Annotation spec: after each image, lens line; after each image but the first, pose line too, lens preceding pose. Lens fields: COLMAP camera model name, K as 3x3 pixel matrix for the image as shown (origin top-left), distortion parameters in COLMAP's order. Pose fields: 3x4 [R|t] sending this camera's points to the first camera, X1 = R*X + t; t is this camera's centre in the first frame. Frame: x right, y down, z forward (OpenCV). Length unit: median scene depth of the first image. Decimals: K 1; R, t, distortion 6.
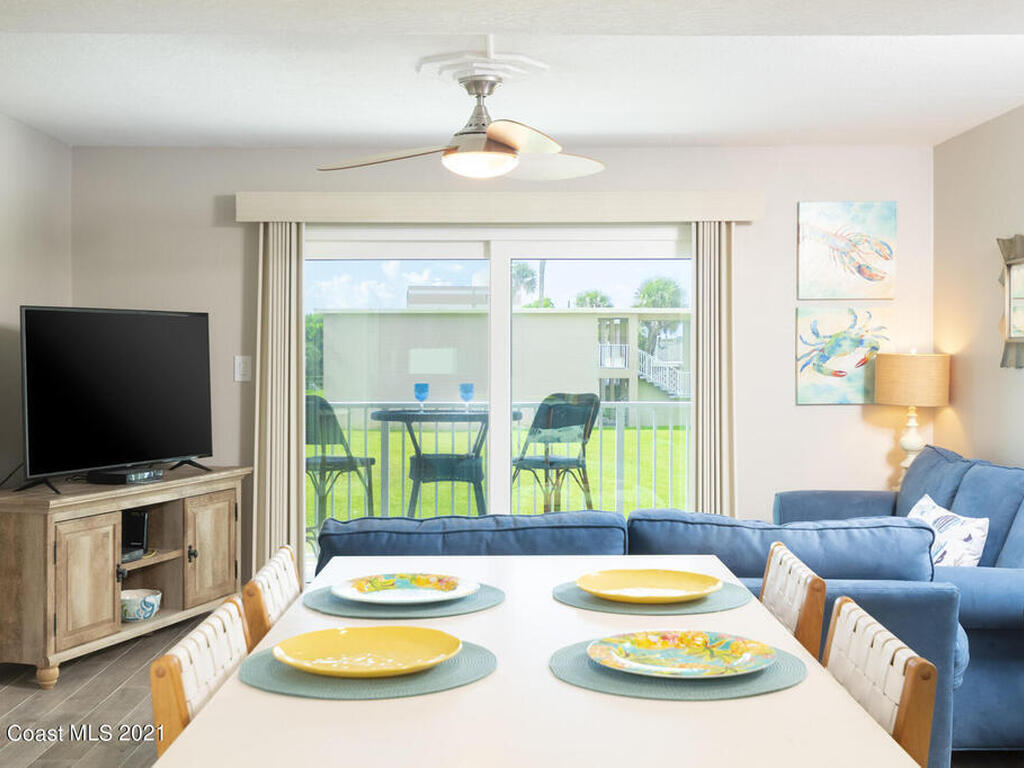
lens RADIAL K [[1256.4, 0, 515.4], [0, 1256.4, 346.2], [0, 0, 1]] dist [0.011320, -0.017179]
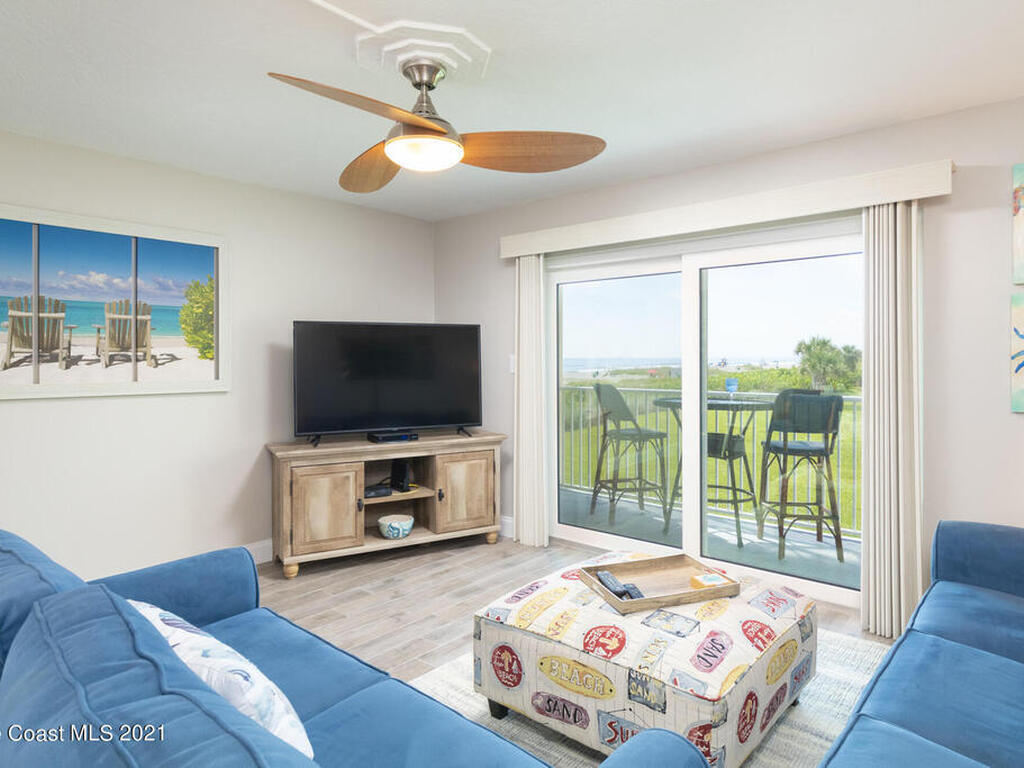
lens RADIAL K [[624.2, 0, 538.8], [0, 624.2, 362.2], [0, 0, 1]] dist [0.002099, -0.000160]
pose [[0.765437, 0.003866, -0.643499, 0.261127], [0.003984, 0.999934, 0.010746, 0.008917], [0.643498, -0.010789, 0.765372, 0.508781]]
